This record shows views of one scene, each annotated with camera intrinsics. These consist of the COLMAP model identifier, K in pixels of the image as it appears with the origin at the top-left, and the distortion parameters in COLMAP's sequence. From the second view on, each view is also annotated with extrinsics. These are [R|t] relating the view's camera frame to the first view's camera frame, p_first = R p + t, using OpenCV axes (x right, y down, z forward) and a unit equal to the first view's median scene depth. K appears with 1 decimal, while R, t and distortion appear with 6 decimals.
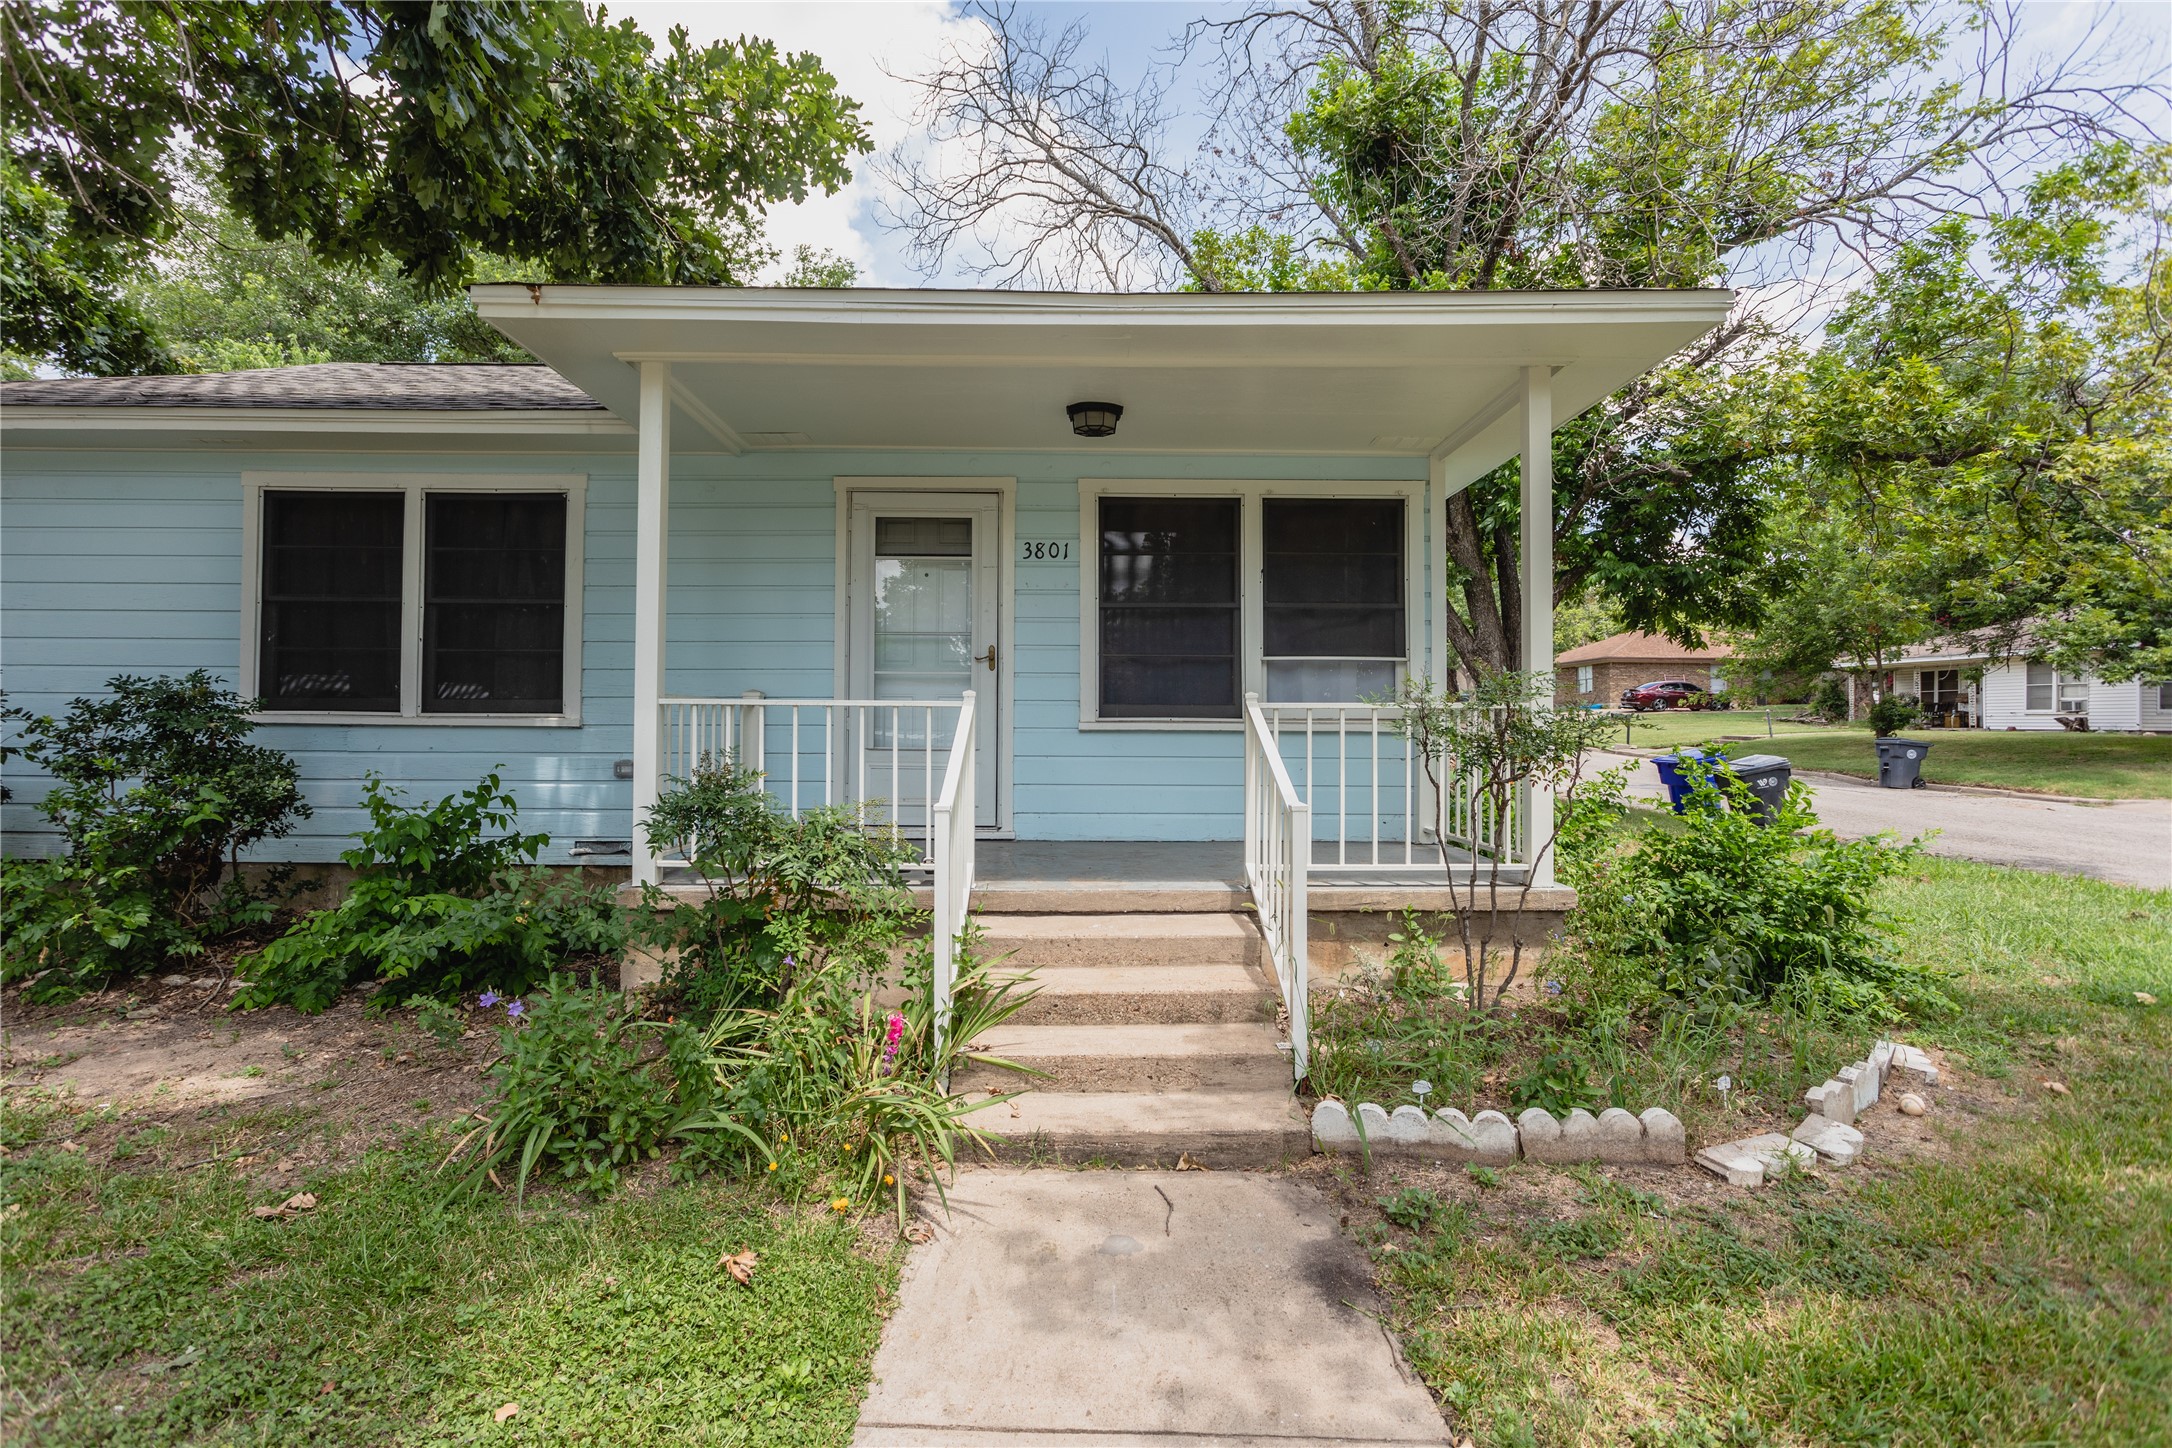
lens RADIAL K [[1045.2, 0, 1086.3], [0, 1045.2, 709.0], [0, 0, 1]] dist [-0.011796, -0.000495]
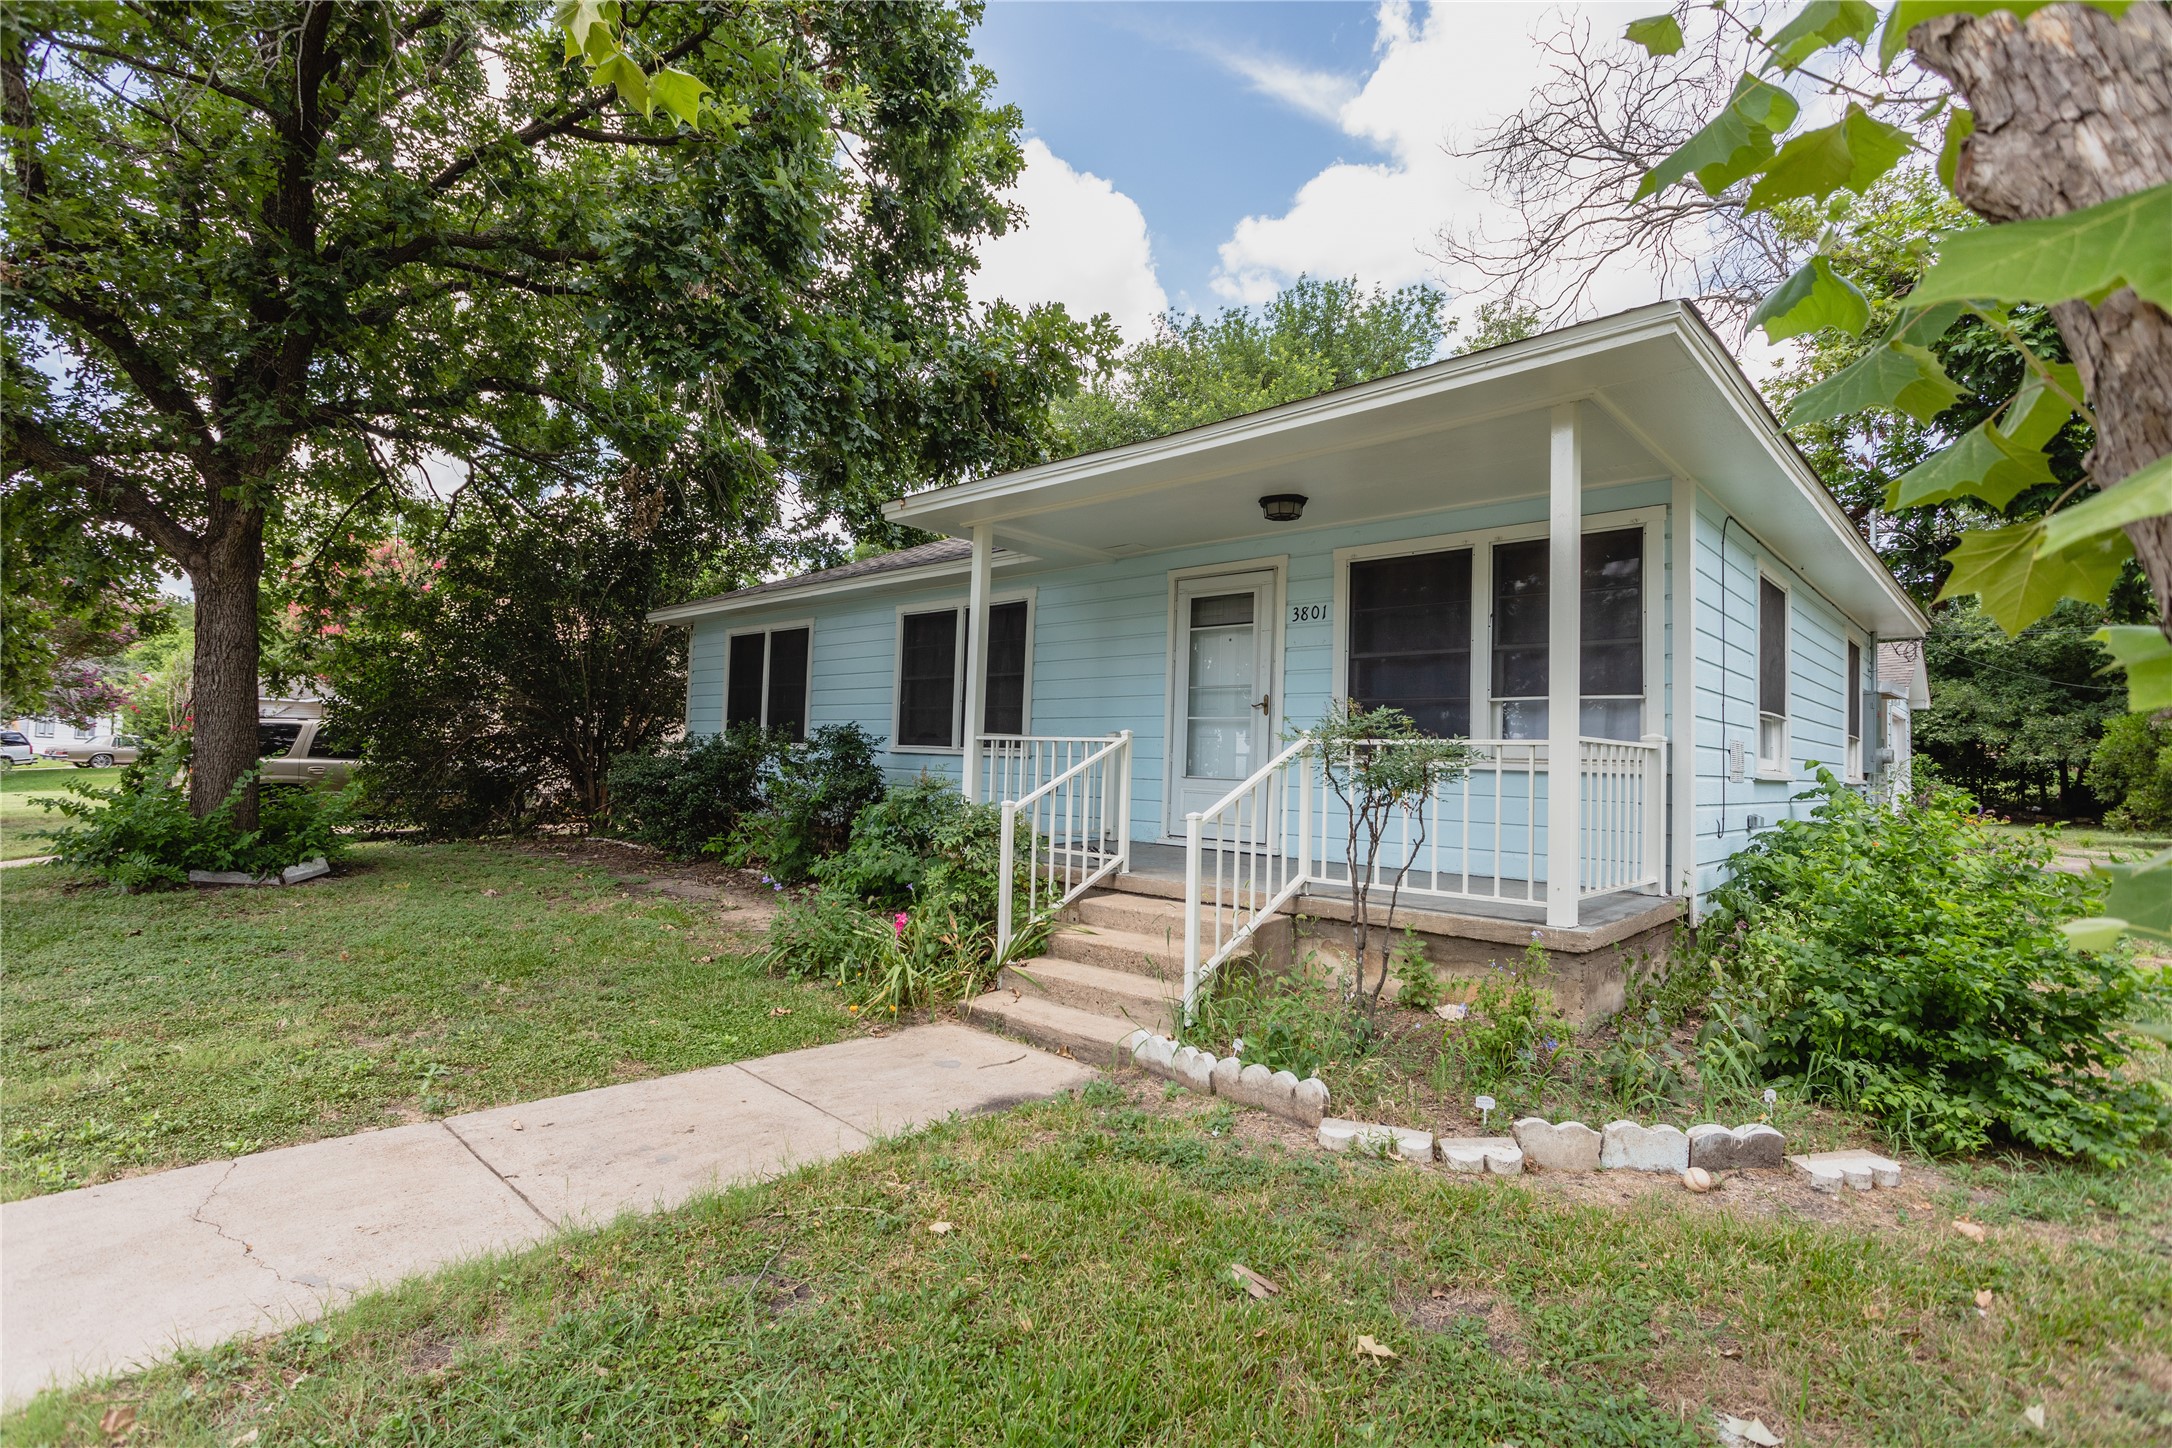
lens RADIAL K [[1045.2, 0, 1074.2], [0, 1045.2, 718.0], [0, 0, 1]] dist [-0.011796, -0.000495]
pose [[0.718602, -0.012661, -0.695306, 0.590808], [-0.016461, 0.999244, -0.035208, 0.012247], [0.695226, 0.036746, 0.717851, -0.024681]]
